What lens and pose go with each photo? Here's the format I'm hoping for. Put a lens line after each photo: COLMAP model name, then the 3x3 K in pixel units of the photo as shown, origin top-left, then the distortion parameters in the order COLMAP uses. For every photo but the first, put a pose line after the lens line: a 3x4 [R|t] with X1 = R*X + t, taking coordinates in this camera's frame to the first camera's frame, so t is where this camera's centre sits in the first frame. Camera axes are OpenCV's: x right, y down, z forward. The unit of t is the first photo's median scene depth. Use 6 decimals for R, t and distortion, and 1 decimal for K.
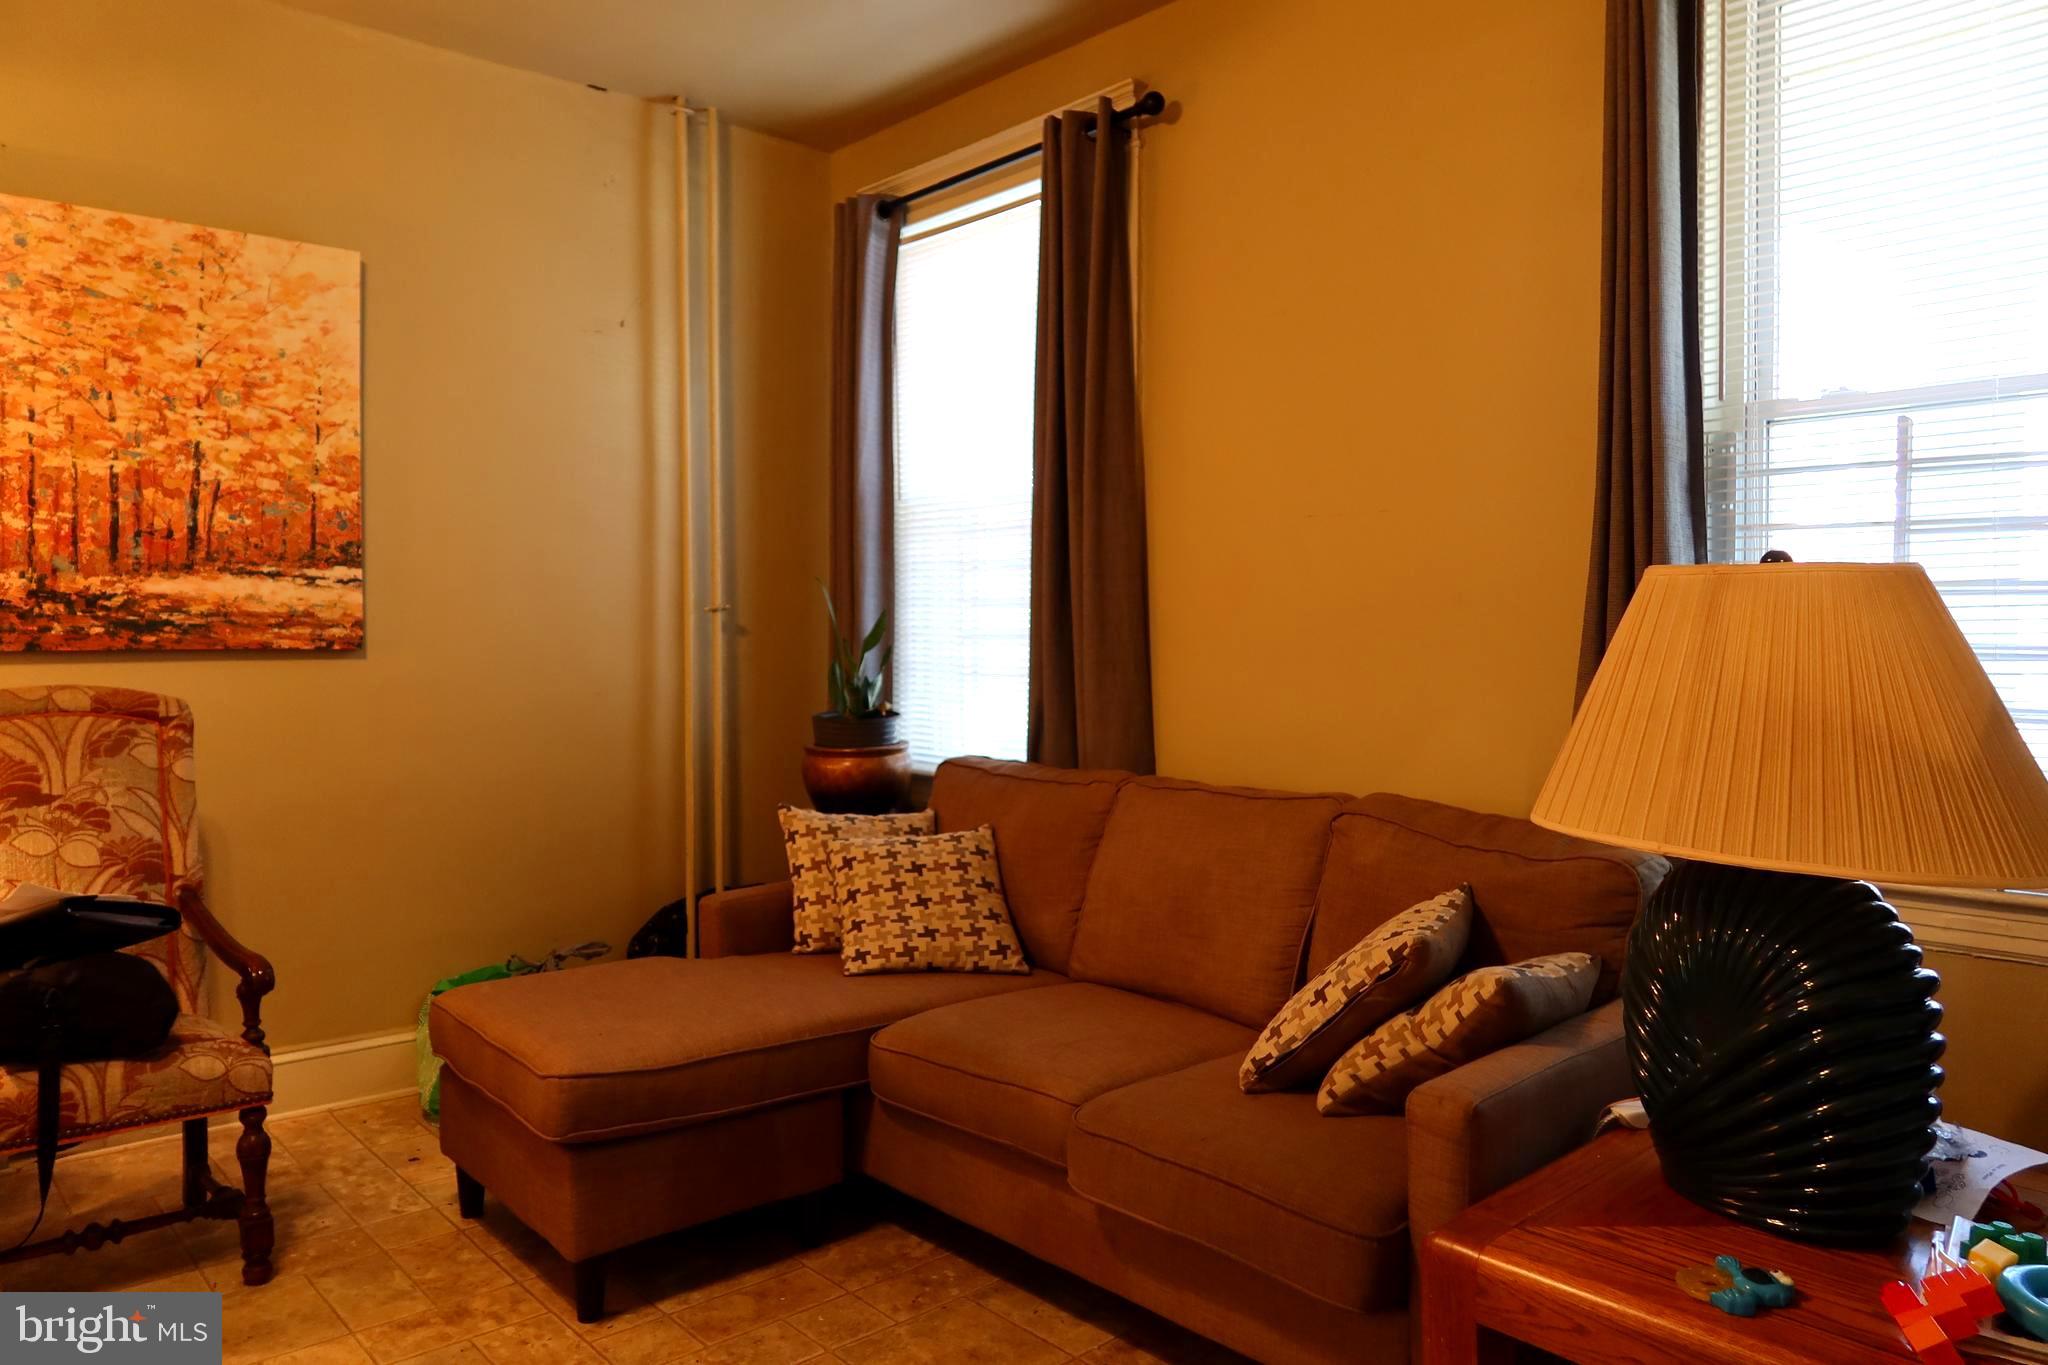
lens RADIAL K [[1420.9, 0, 1028.6], [0, 1420.9, 679.6], [0, 0, 1]] dist [-0.027032, 0.005210]
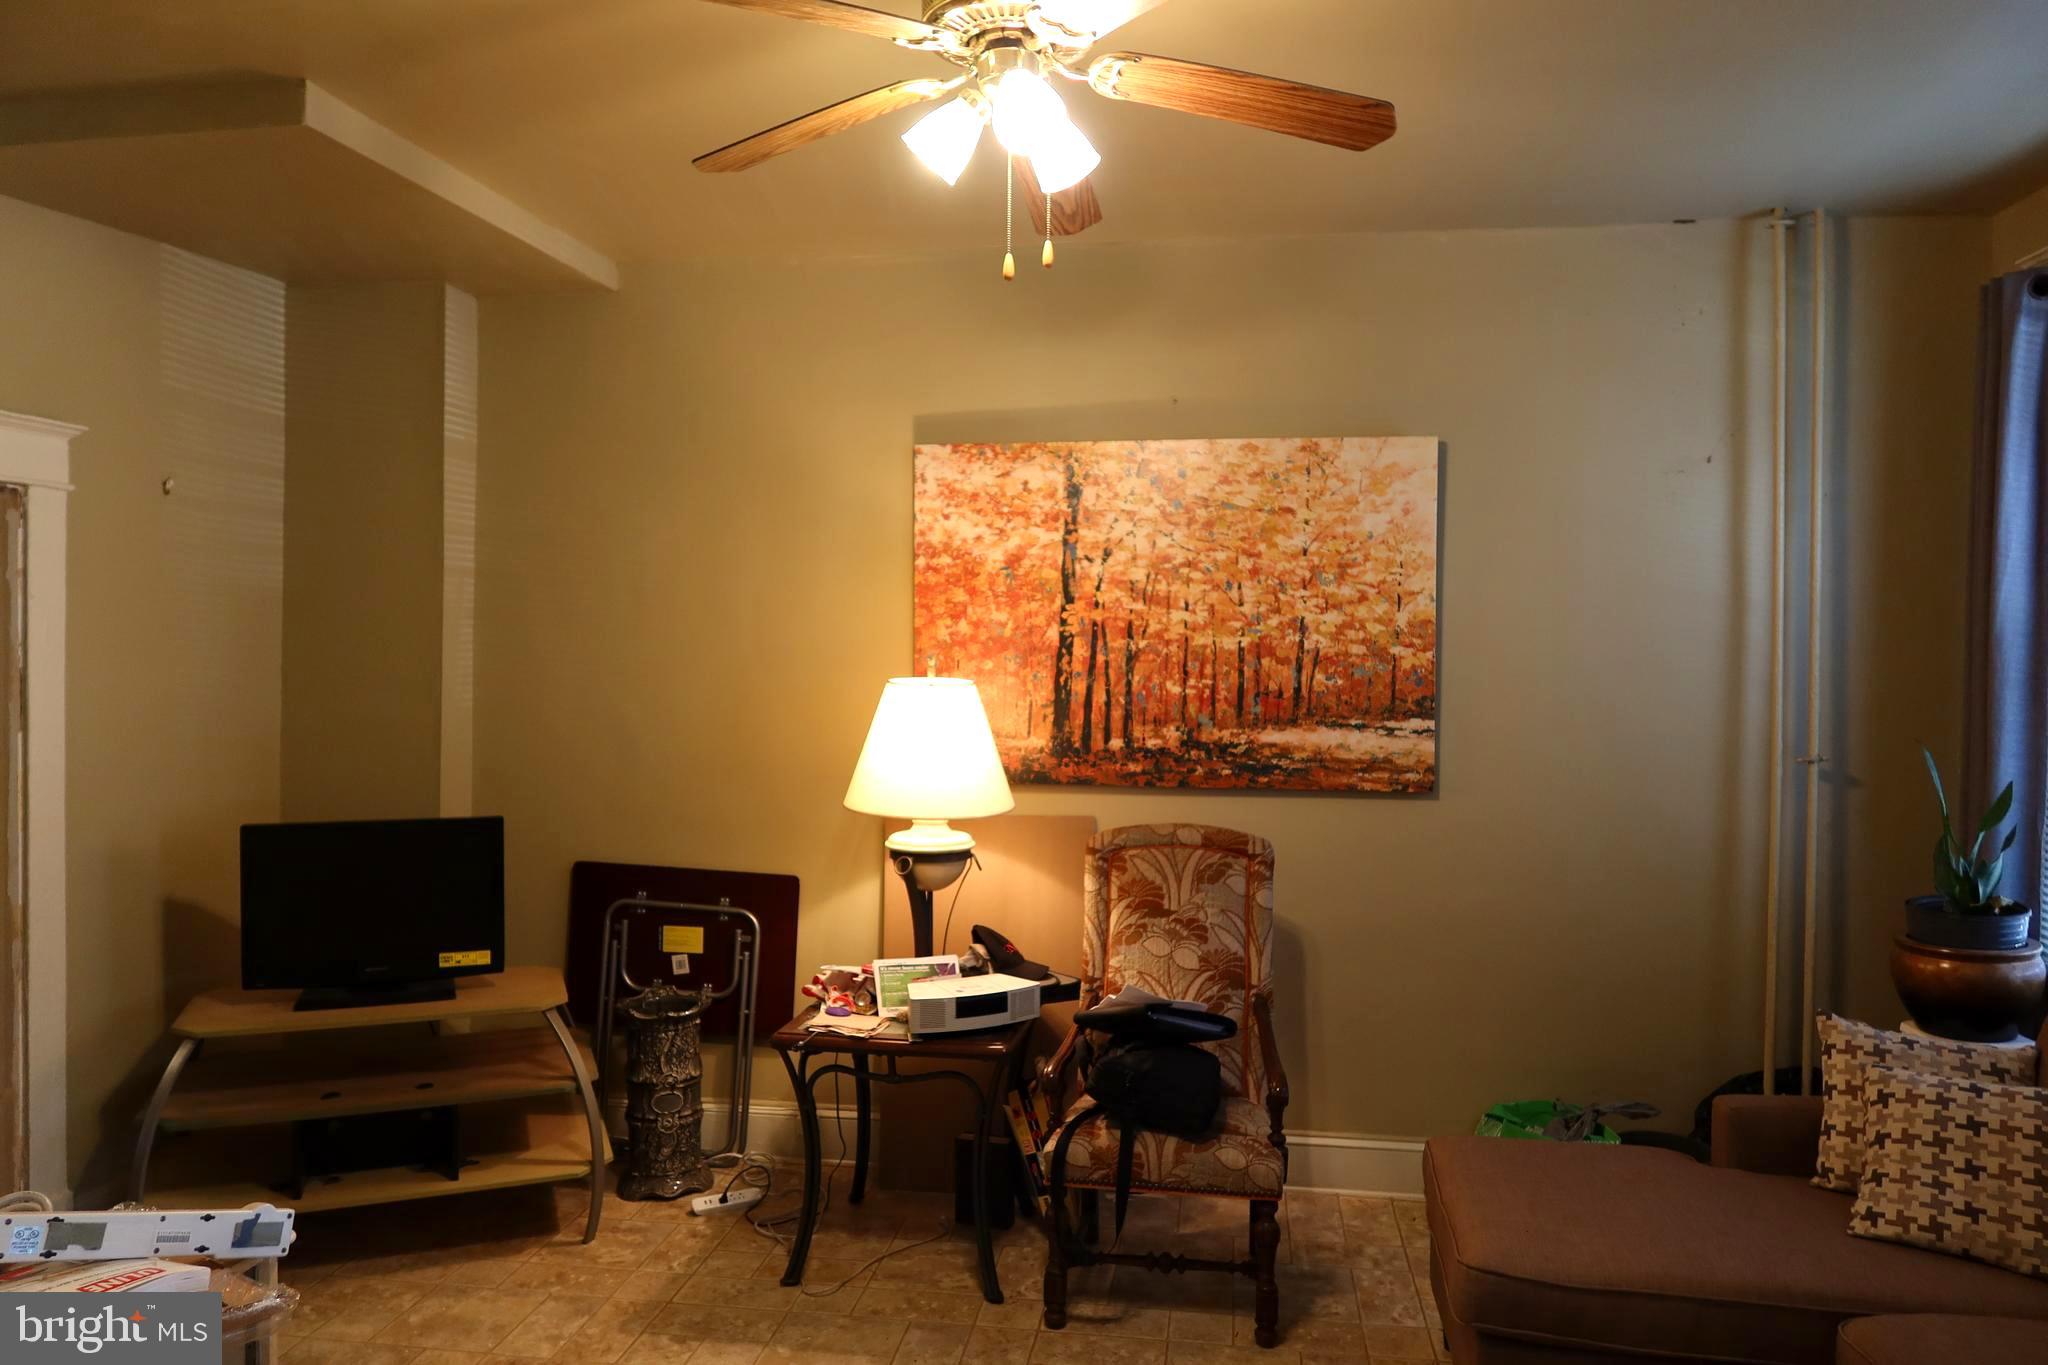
lens RADIAL K [[1420.9, 0, 1028.2], [0, 1420.9, 677.1], [0, 0, 1]] dist [-0.027032, 0.005210]
pose [[0.632149, 0.024054, -0.774473, 0.204106], [-0.029662, 0.999537, 0.006833, -0.120277], [0.774278, 0.018653, 0.632570, 0.052291]]
